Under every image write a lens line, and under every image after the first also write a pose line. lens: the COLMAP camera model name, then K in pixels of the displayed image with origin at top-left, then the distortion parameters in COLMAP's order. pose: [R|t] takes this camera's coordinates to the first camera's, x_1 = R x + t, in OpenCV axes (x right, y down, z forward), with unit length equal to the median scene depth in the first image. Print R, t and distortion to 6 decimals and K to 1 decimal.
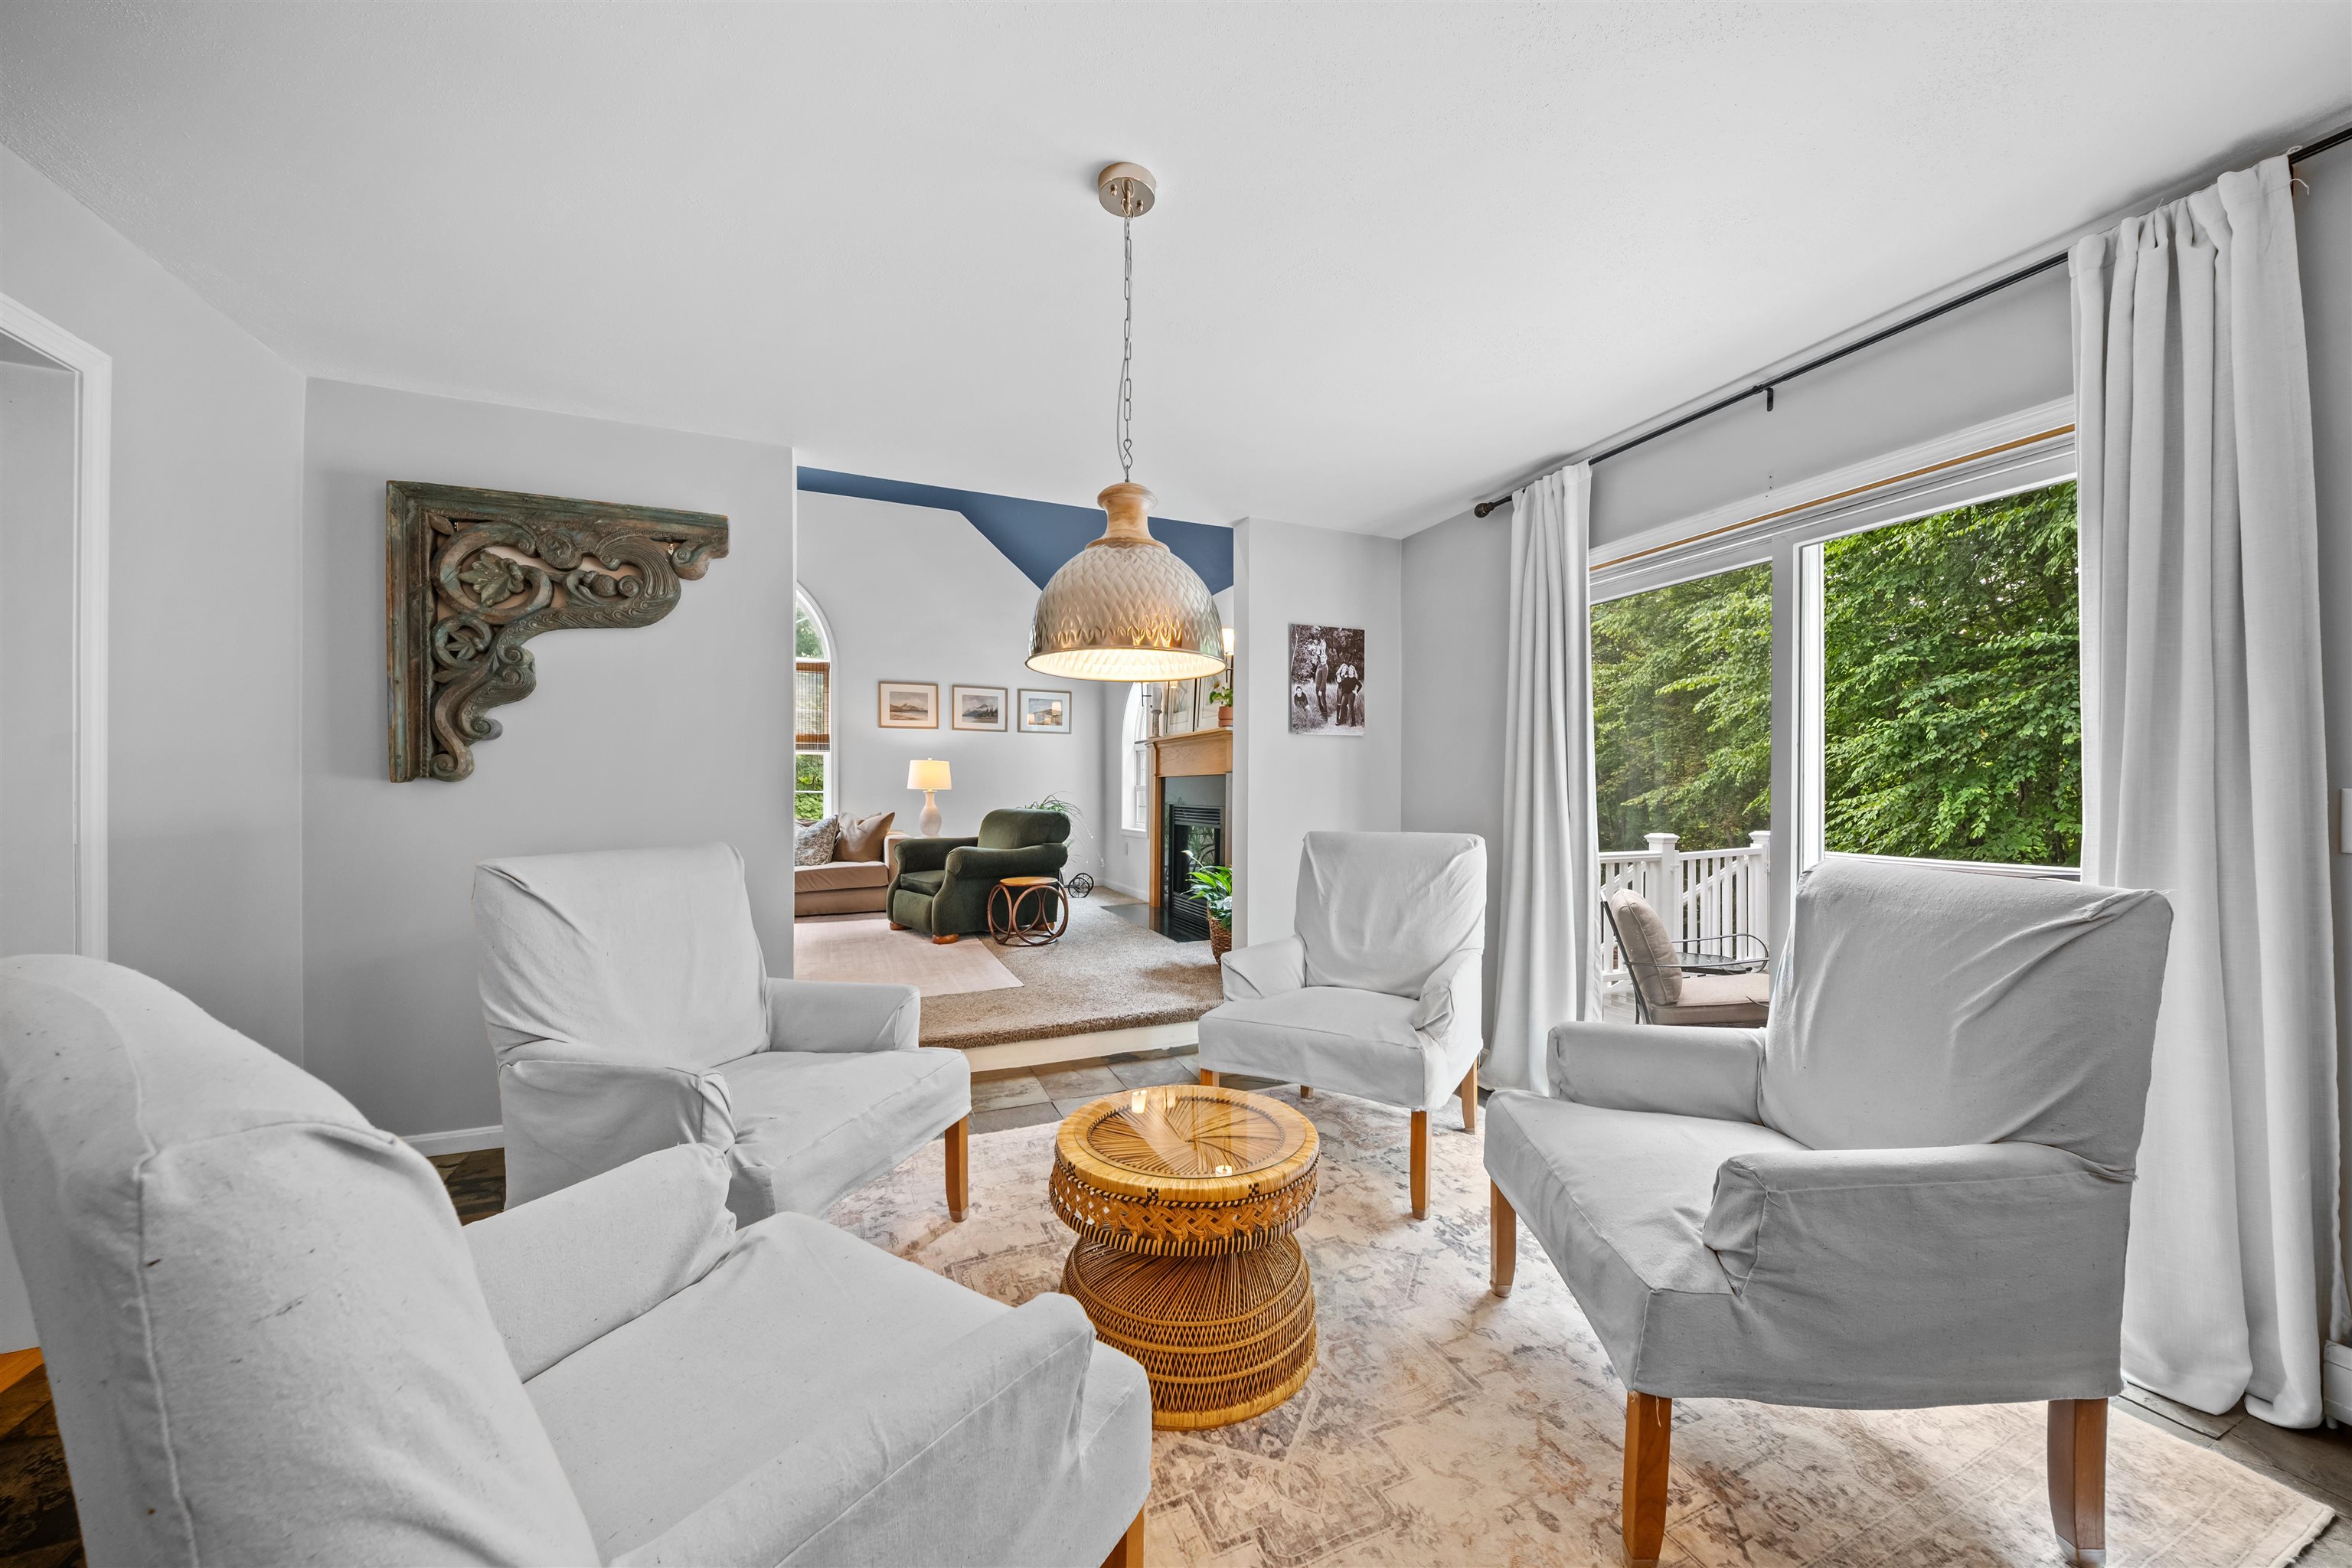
lens RADIAL K [[827.7, 0, 1180.7], [0, 827.7, 794.4], [0, 0, 1]] dist [0.000756, -0.002077]
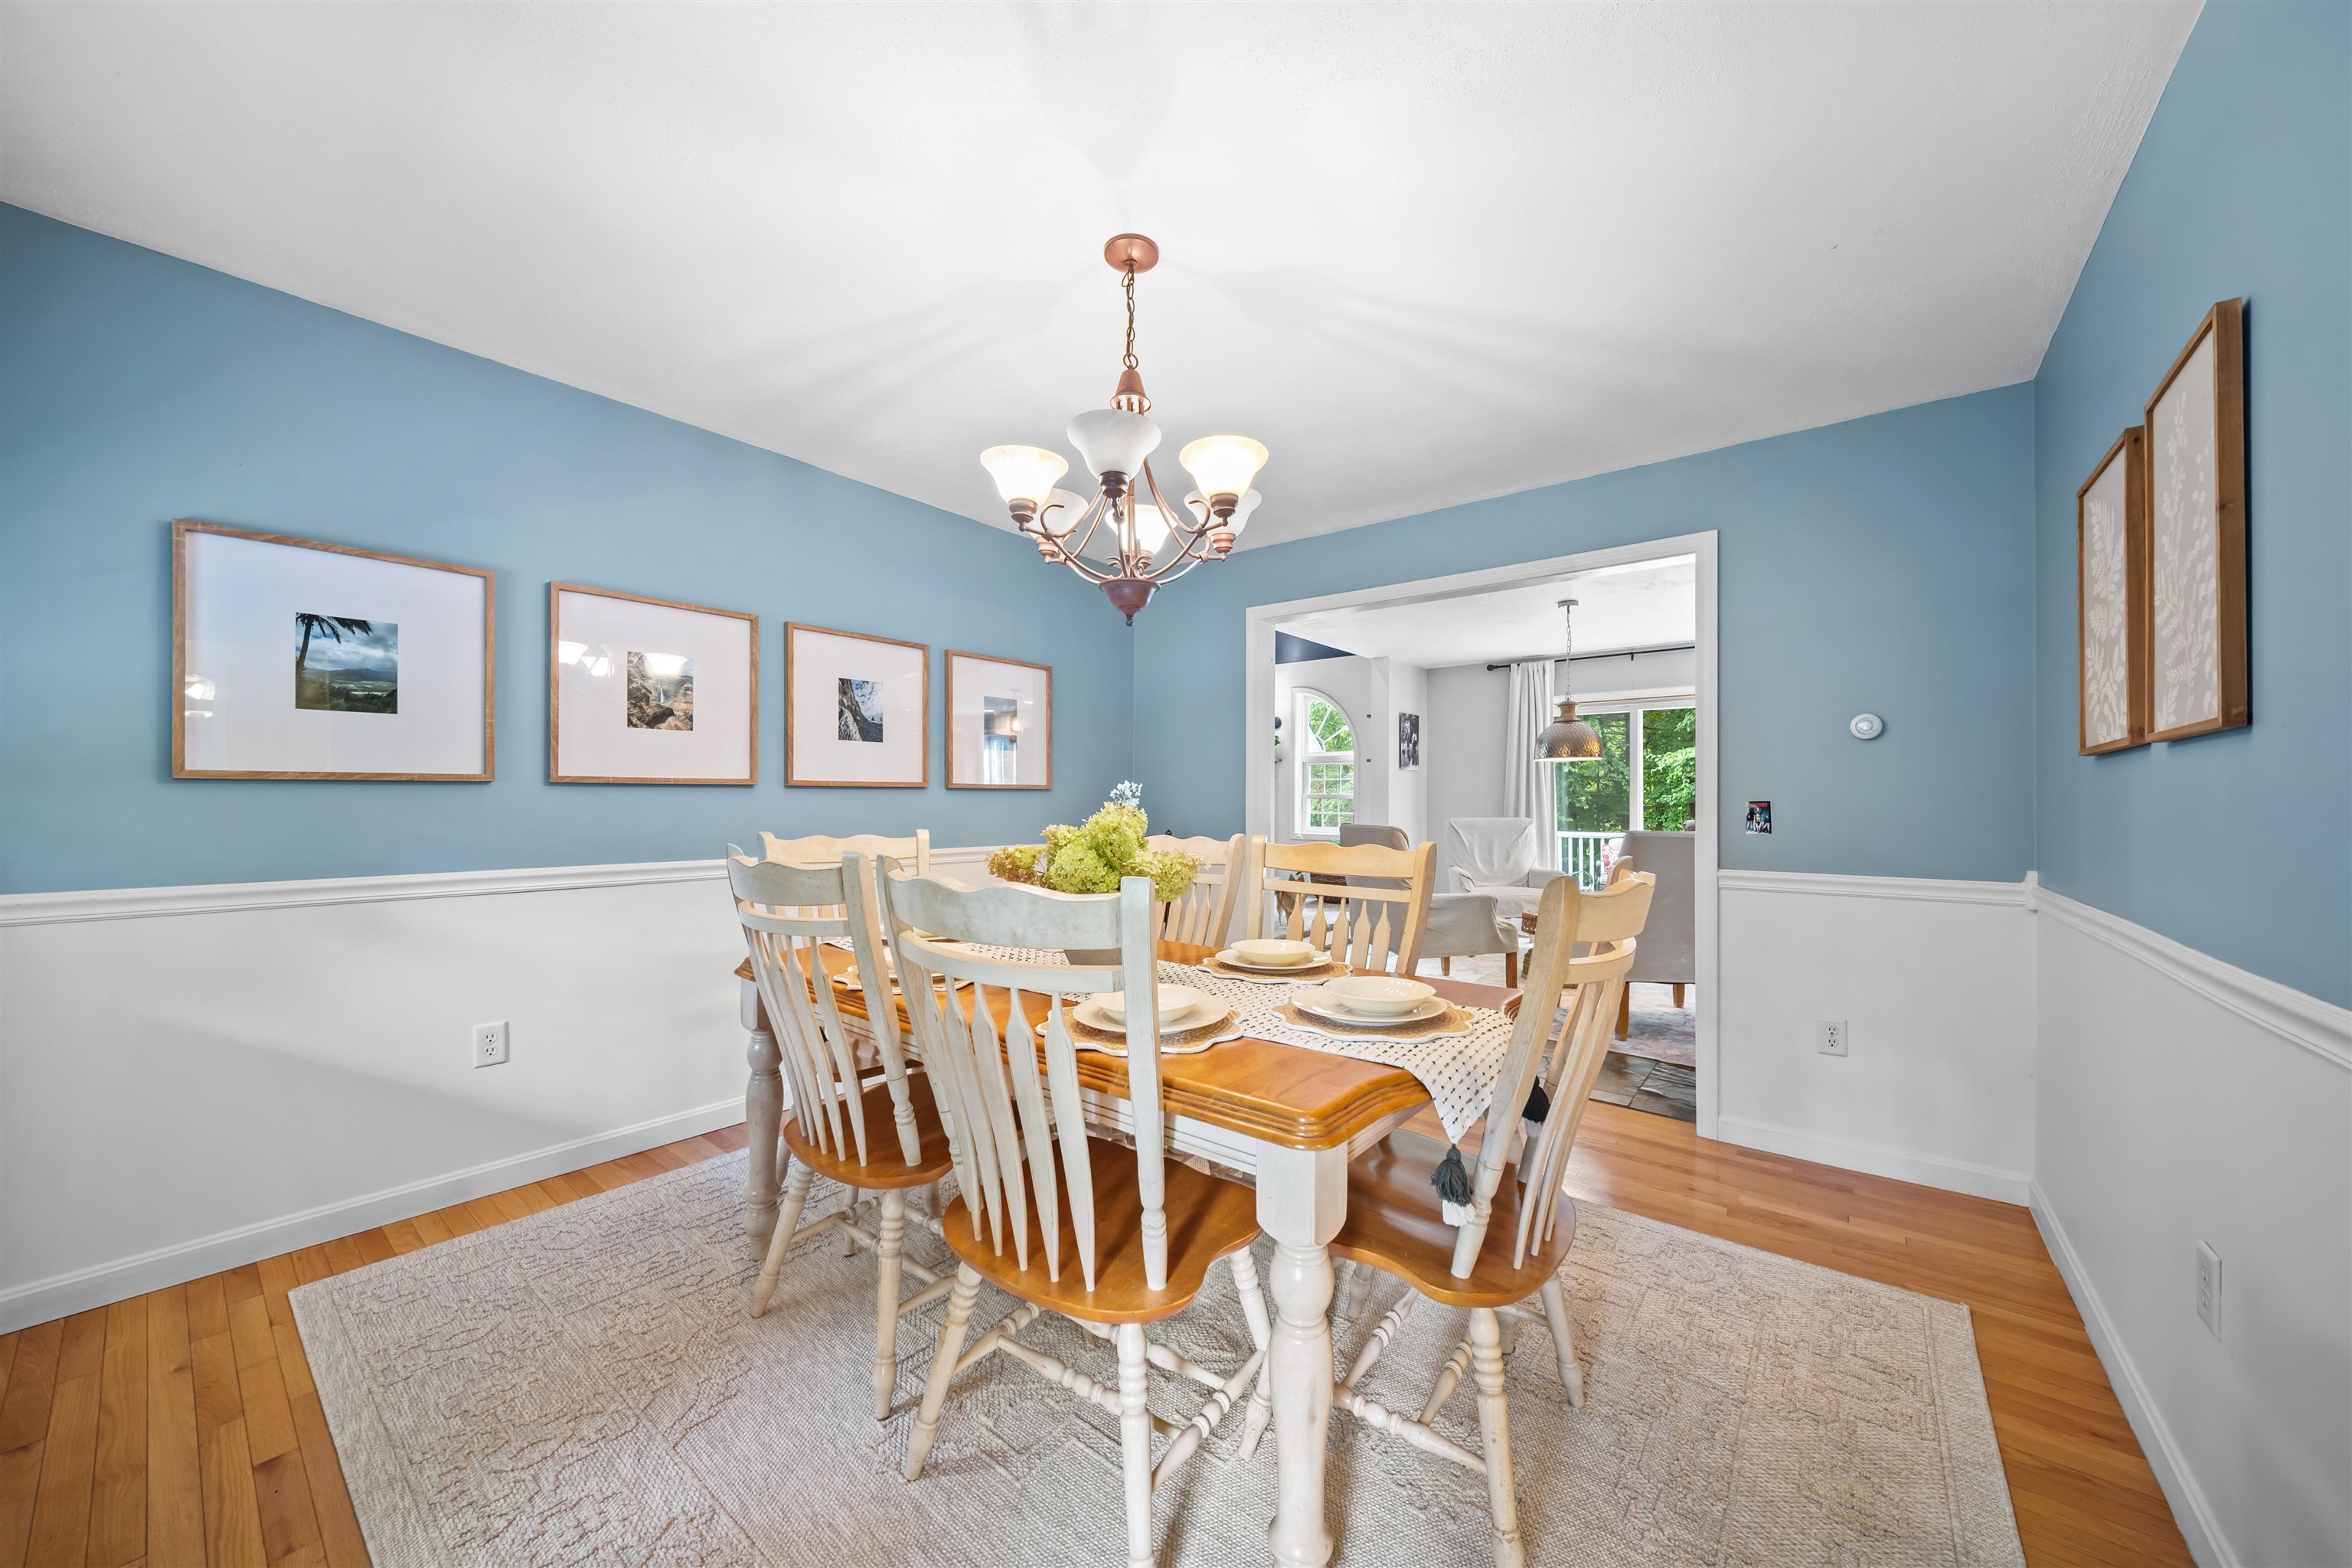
lens RADIAL K [[827.7, 0, 1159.0], [0, 827.7, 792.1], [0, 0, 1]] dist [0.000756, -0.002077]
pose [[0.886129, 0.007554, 0.463377, -1.441846], [-0.000911, 0.999894, -0.014558, 0.009453], [-0.463437, 0.012478, 0.886042, -0.511828]]
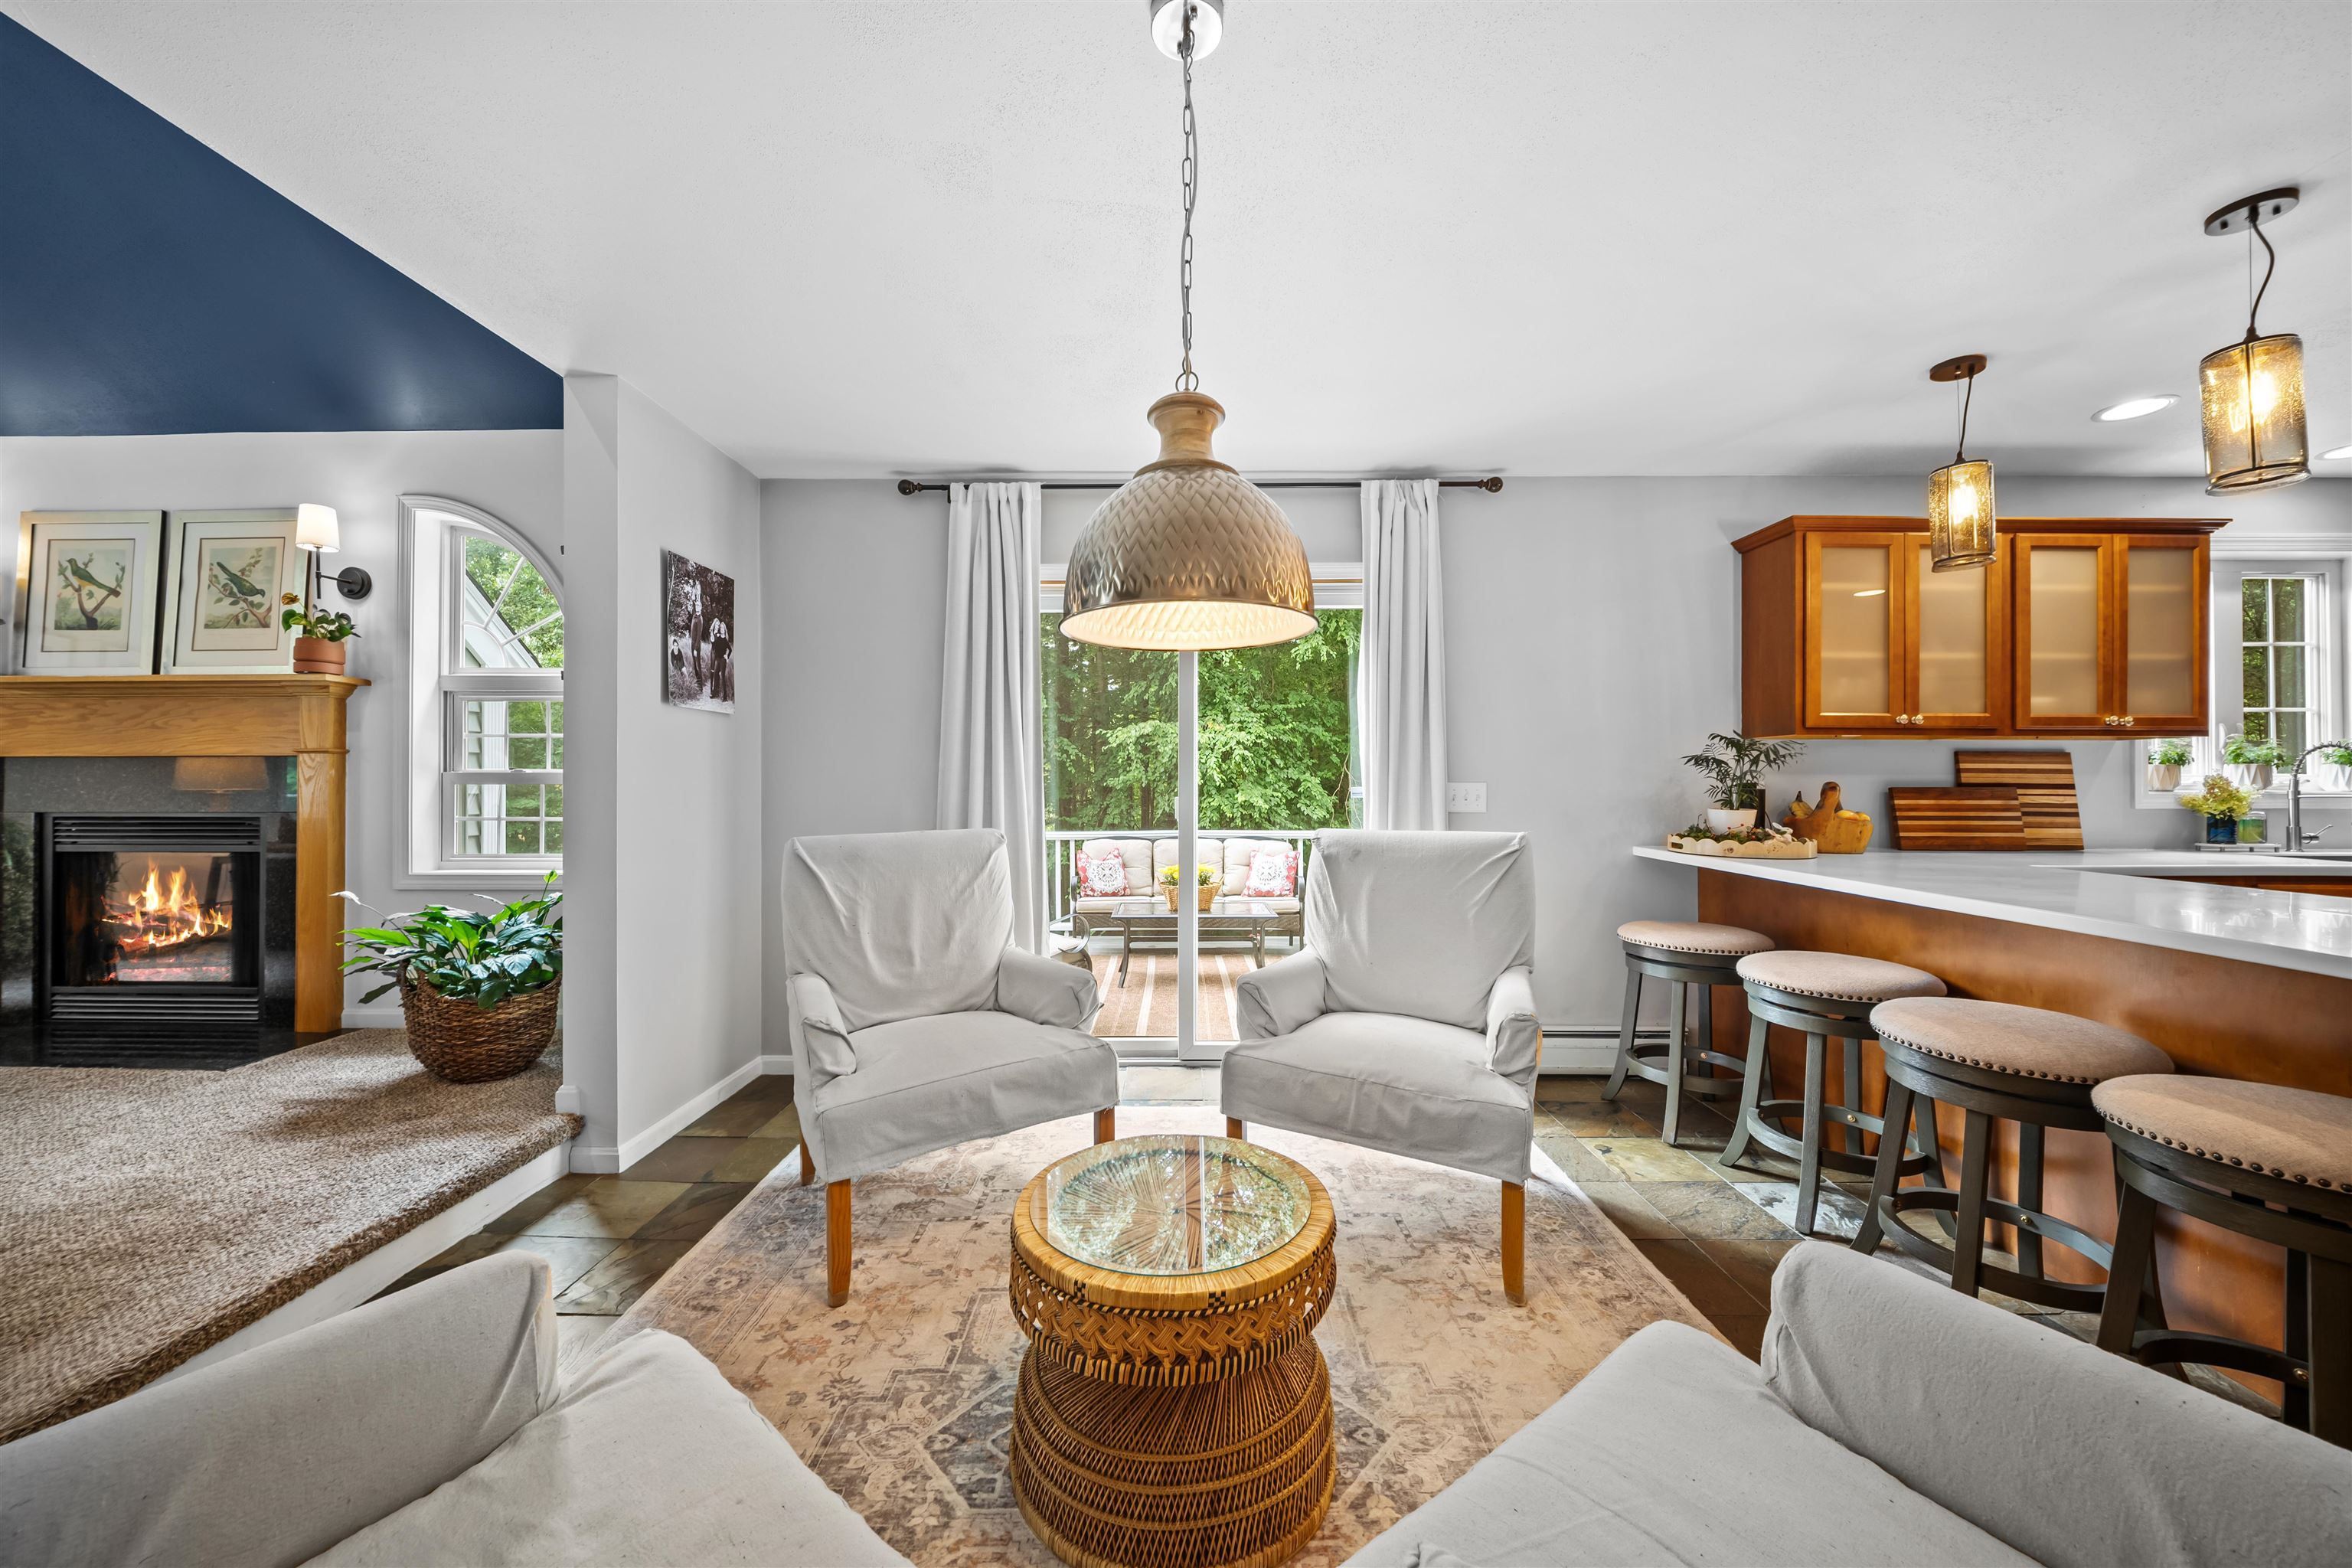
lens RADIAL K [[827.7, 0, 1180.8], [0, 827.7, 786.7], [0, 0, 1]] dist [0.000756, -0.002077]
pose [[0.392548, -0.002007, 0.919729, -0.399026], [0.004924, 0.999988, 0.000080, -0.000548], [-0.919718, 0.004497, 0.392554, 0.359973]]
